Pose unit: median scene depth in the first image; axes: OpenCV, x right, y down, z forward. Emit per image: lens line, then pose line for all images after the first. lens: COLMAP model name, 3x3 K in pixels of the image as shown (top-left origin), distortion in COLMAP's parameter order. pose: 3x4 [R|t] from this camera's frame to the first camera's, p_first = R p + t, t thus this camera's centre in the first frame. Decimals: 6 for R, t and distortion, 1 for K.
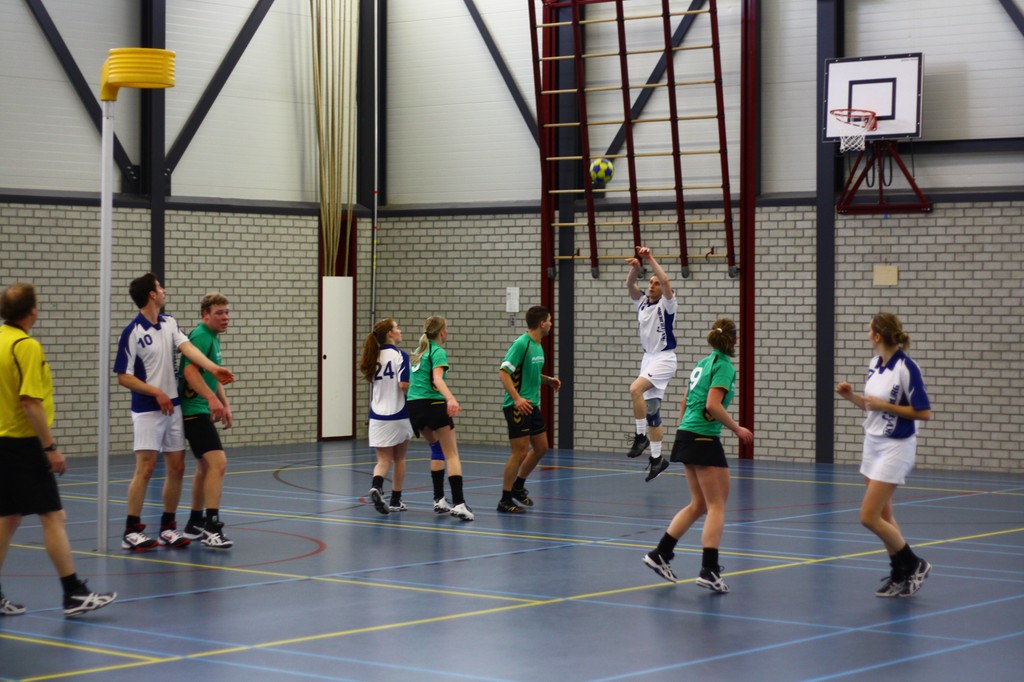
lens RADIAL K [[2391.2, 0, 510.2], [0, 2391.2, 326.8], [0, 0, 1]] dist [-0.116030, 0.150699]
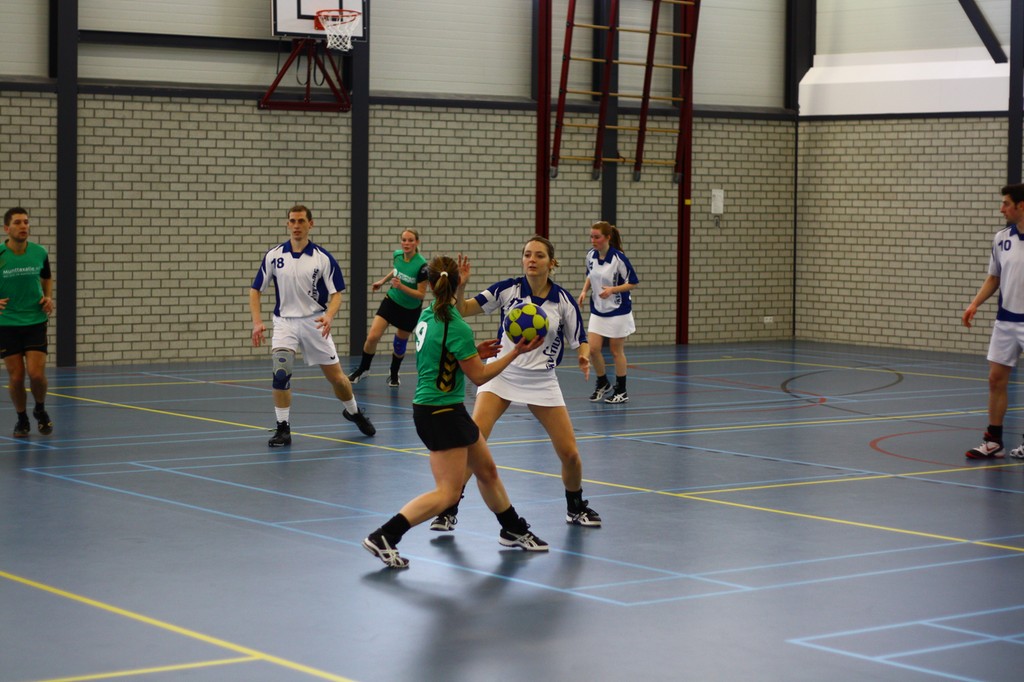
lens RADIAL K [[2391.2, 0, 510.2], [0, 2391.2, 326.8], [0, 0, 1]] dist [-0.116030, 0.150699]
pose [[0.228832, -0.051863, 0.972083, -0.993031], [-0.000590, 0.998572, 0.053415, -0.011892], [-0.973466, -0.012797, 0.228475, 0.820886]]
